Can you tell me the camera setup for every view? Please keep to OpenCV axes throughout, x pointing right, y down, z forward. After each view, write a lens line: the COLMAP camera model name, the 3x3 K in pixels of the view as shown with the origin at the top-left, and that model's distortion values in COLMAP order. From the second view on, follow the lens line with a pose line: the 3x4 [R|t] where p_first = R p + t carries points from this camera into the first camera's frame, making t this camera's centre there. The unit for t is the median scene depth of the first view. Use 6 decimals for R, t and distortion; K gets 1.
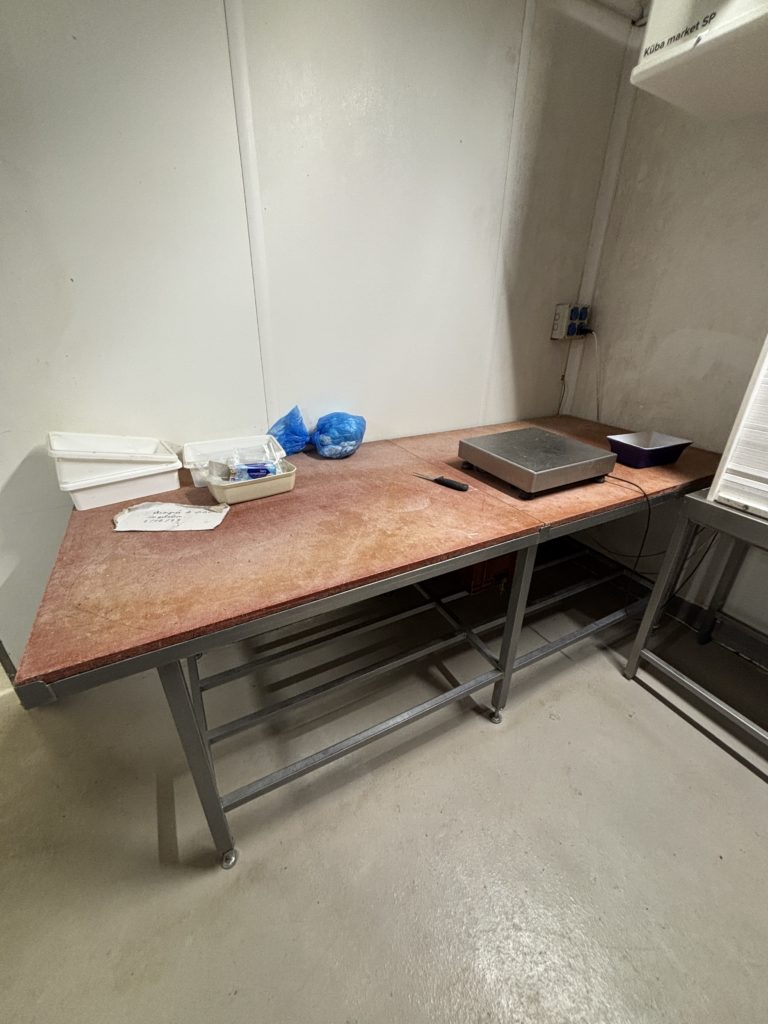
lens RADIAL K [[411.5, 0, 383.5], [0, 411.5, 513.0], [0, 0, 1]] dist [-0.000450, -0.000437]
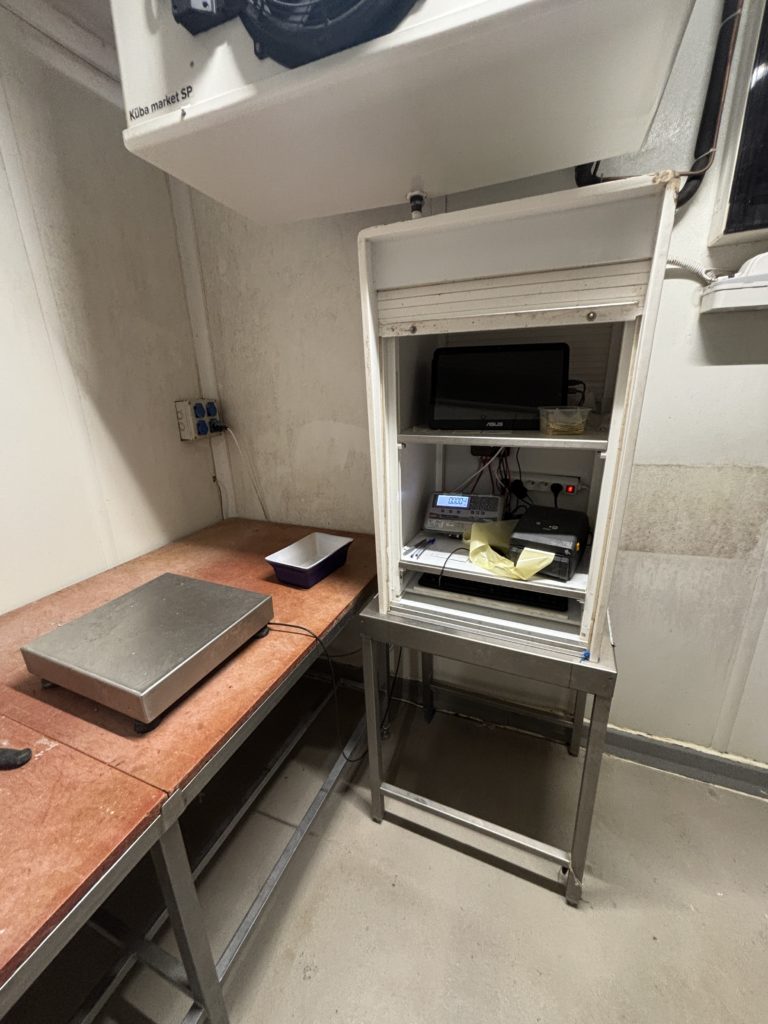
lens RADIAL K [[411.5, 0, 386.1], [0, 411.5, 509.5], [0, 0, 1]] dist [-0.000450, -0.000437]
pose [[0.772112, -0.218778, 0.596640, 0.232060], [0.308456, 0.949878, -0.050869, -0.143149], [-0.555606, 0.223313, 0.800895, 0.171946]]
